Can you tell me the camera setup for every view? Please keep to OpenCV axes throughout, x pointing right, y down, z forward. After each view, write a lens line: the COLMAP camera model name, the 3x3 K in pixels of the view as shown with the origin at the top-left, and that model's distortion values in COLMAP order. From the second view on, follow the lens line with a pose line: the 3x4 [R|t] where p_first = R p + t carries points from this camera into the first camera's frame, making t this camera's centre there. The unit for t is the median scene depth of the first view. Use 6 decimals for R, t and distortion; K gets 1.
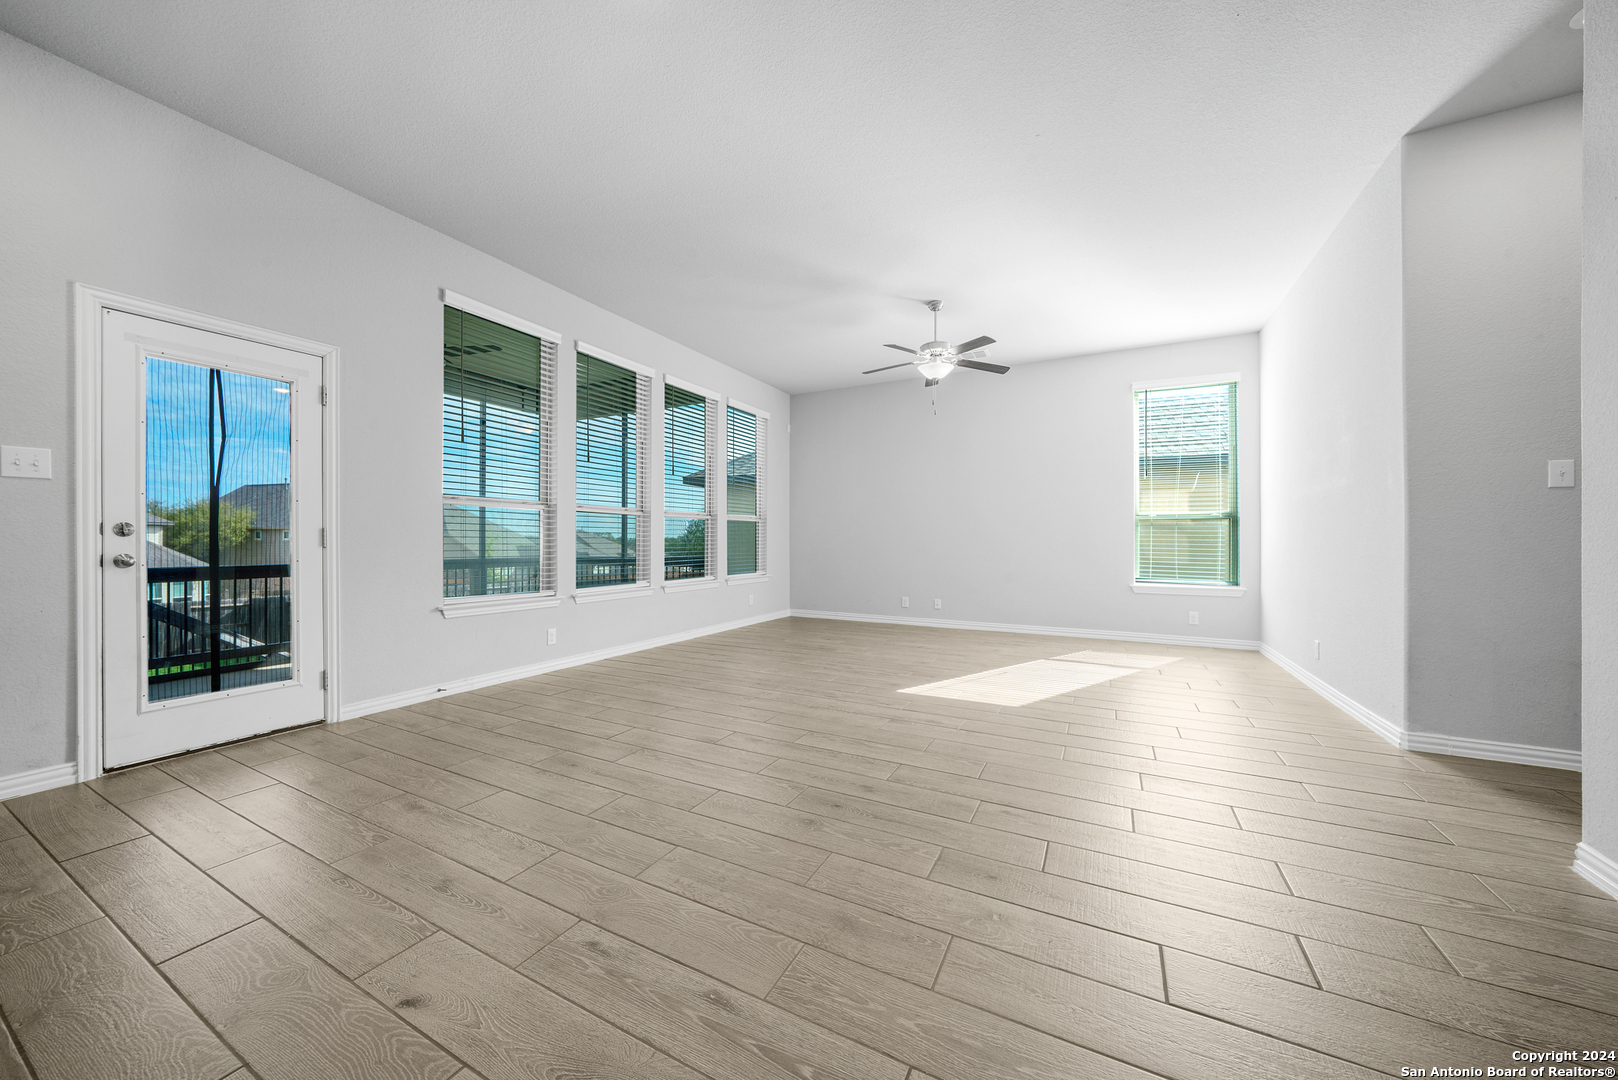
lens RADIAL K [[576.8, 0, 795.0], [0, 576.8, 542.8], [0, 0, 1]] dist [-0.005115, -0.000034]
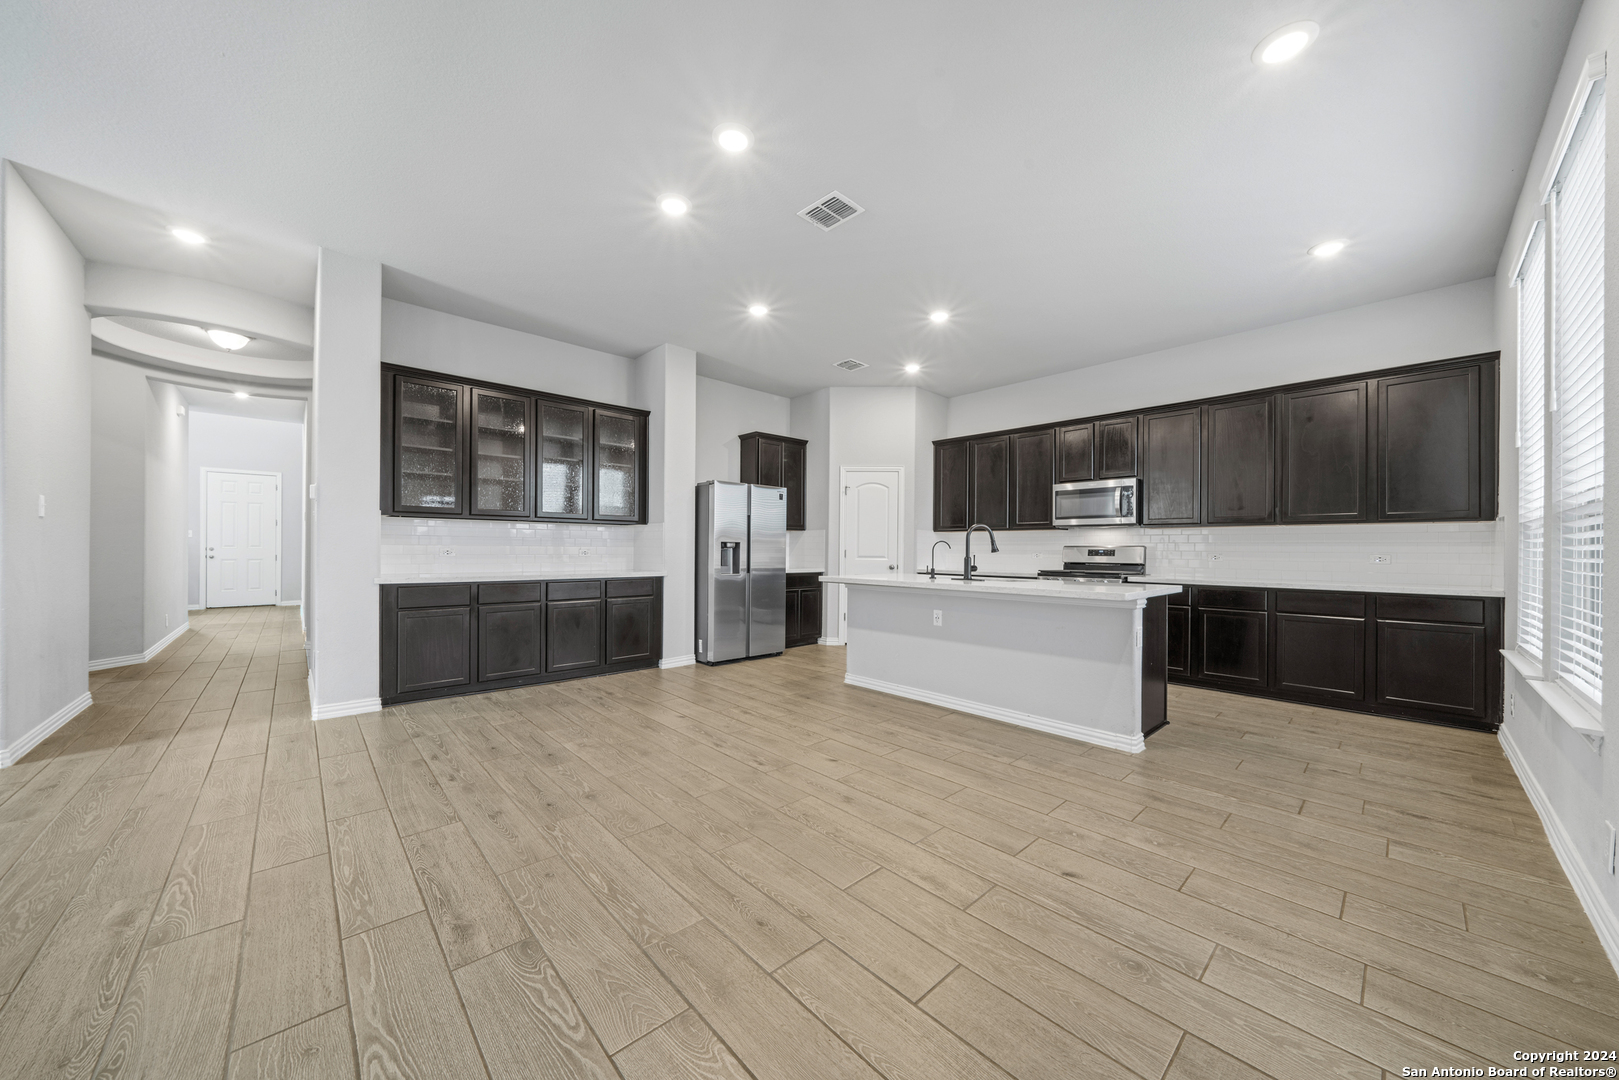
lens RADIAL K [[557.7, 0, 802.3], [0, 557.7, 550.0], [0, 0, 1]] dist [-0.004973, -0.000009]
pose [[-0.946203, -0.010022, 0.323418, -0.570357], [-0.008613, 0.999946, 0.005788, -0.039979], [-0.323459, 0.002691, -0.946239, 1.433385]]
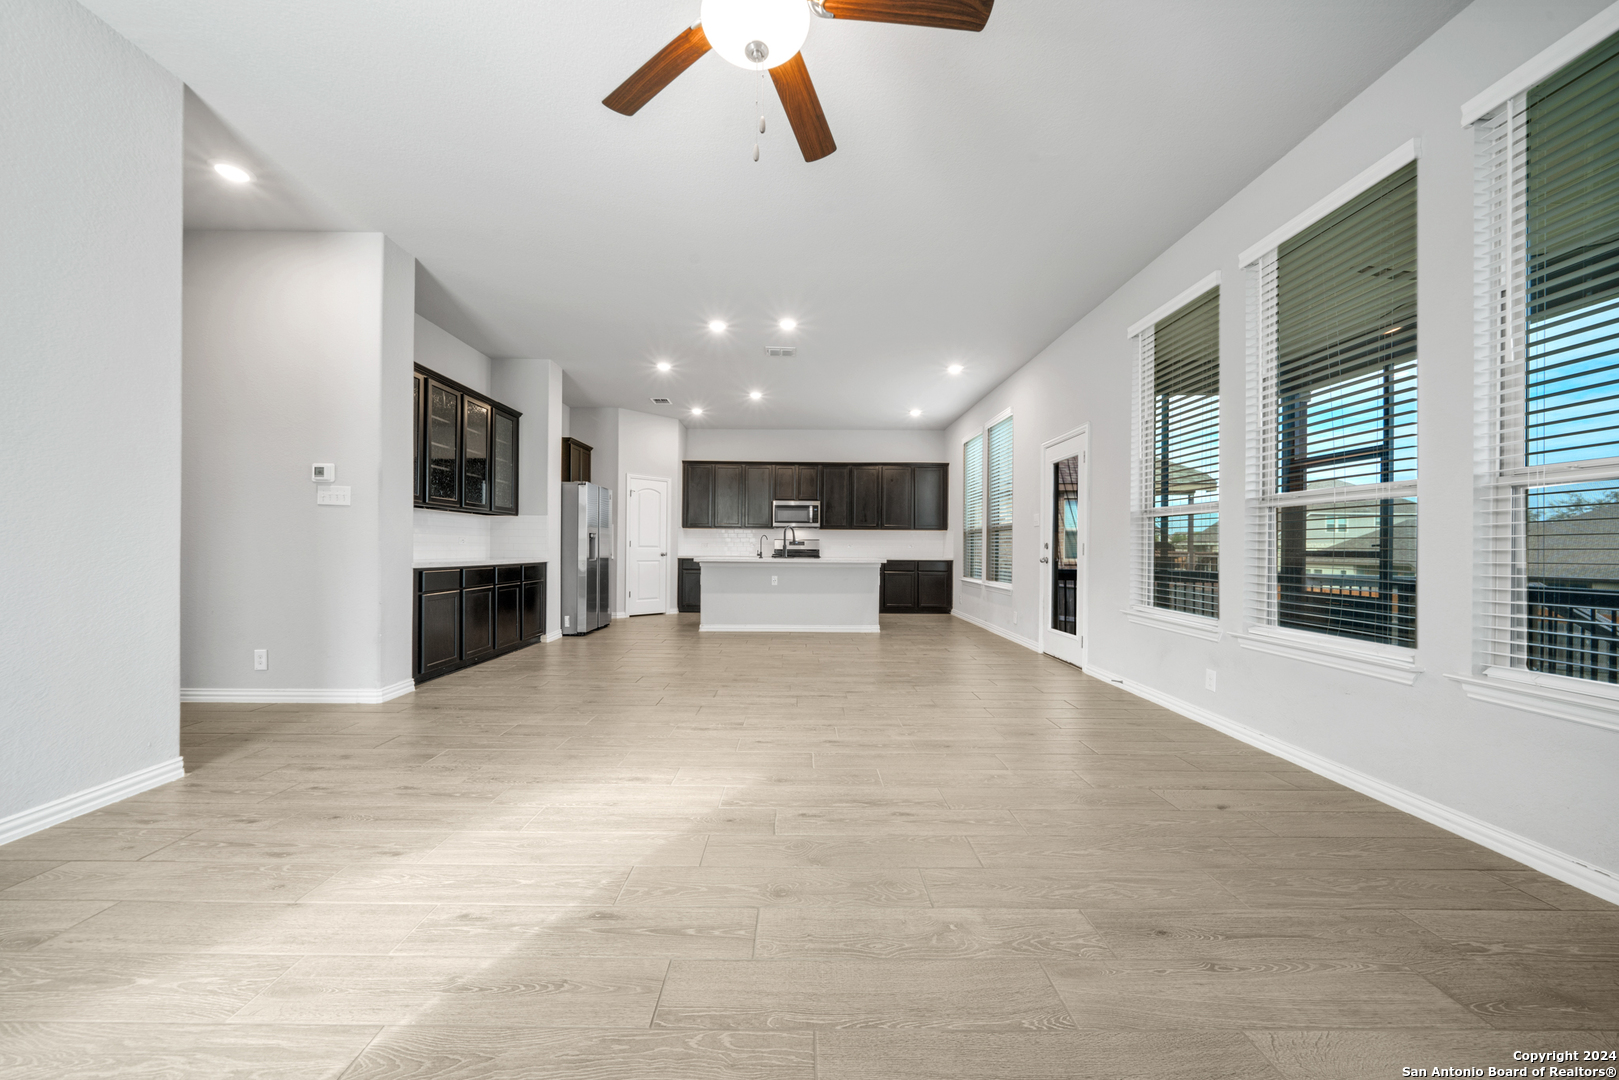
lens RADIAL K [[566.7, 0, 807.4], [0, 566.7, 552.9], [0, 0, 1]] dist [-0.005779, -0.000132]
pose [[-0.872012, -0.006260, -0.489444, 0.630413], [-0.012435, 0.999879, 0.009366, -0.005489], [0.489326, 0.014254, -0.871984, 2.177092]]
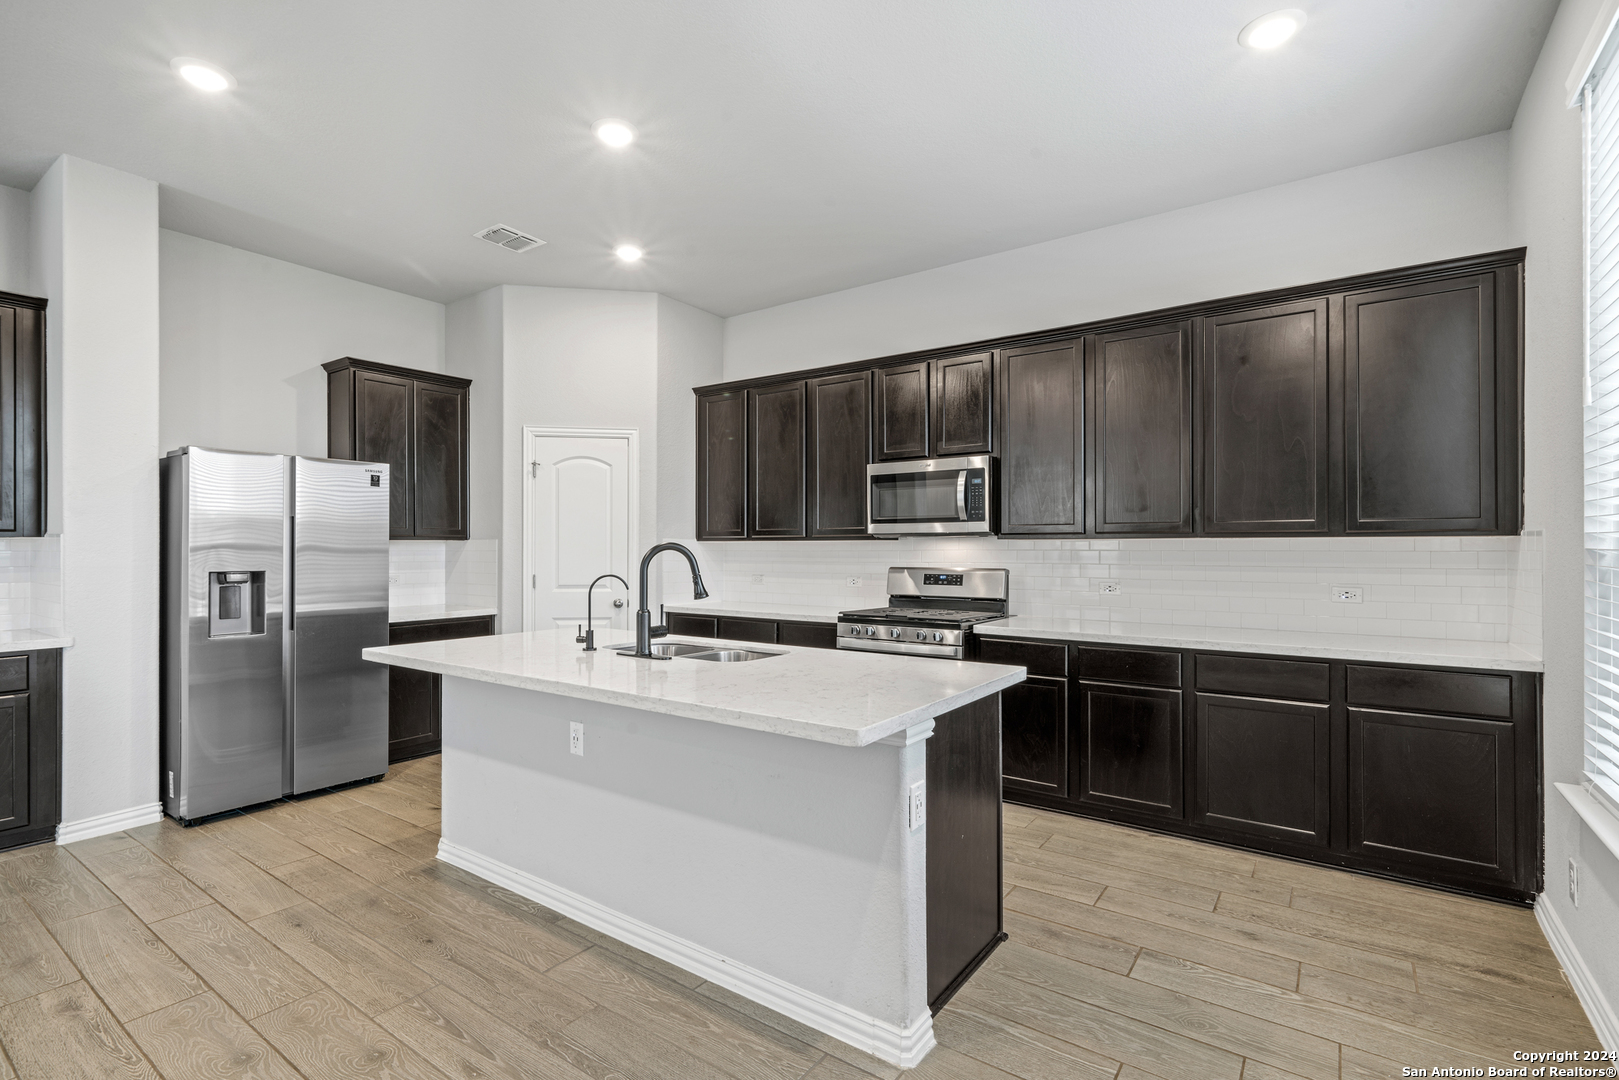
lens RADIAL K [[755.2, 0, 793.0], [0, 755.2, 547.7], [0, 0, 1]] dist [0.004471, 0.000848]
pose [[-0.991279, -0.001900, 0.131767, -0.823102], [-0.001215, 0.999985, 0.005284, -0.101715], [-0.131775, 0.005078, -0.991267, 0.868029]]
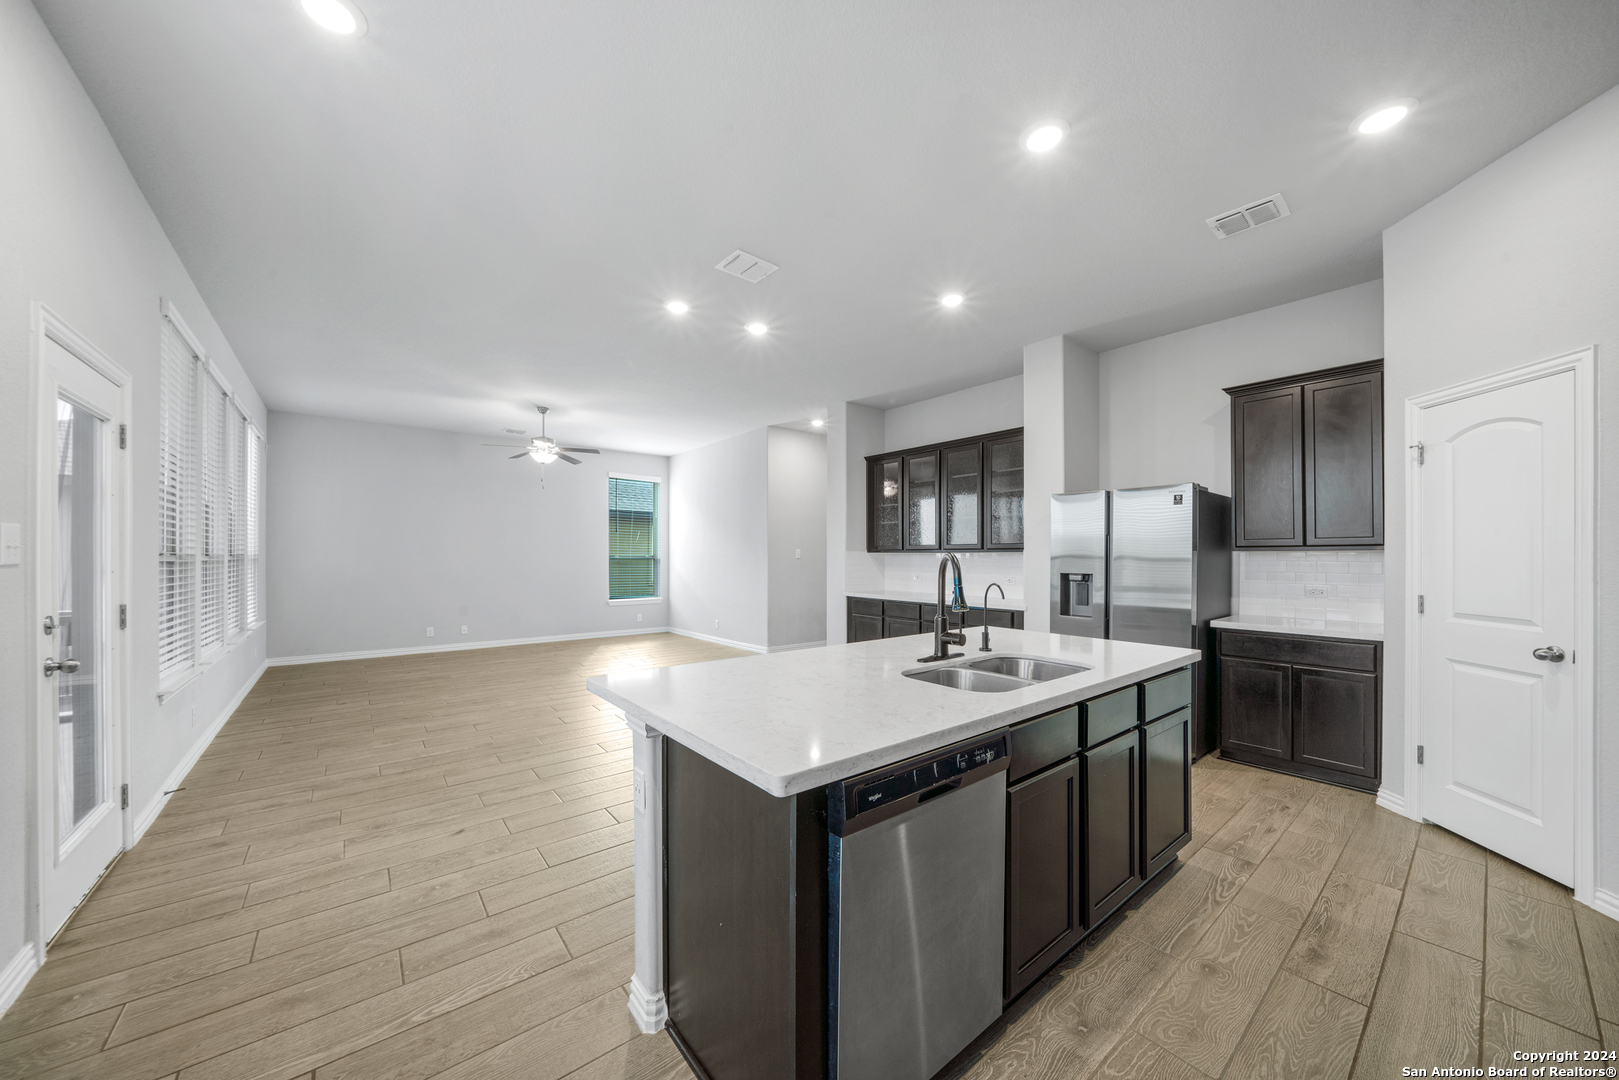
lens RADIAL K [[566.7, 0, 807.4], [0, 566.7, 552.9], [0, 0, 1]] dist [-0.005779, -0.000132]
pose [[0.381851, 0.003213, 0.924218, -1.302339], [0.003221, 0.999983, -0.004807, -0.100594], [-0.924218, 0.004812, 0.381834, -0.185956]]
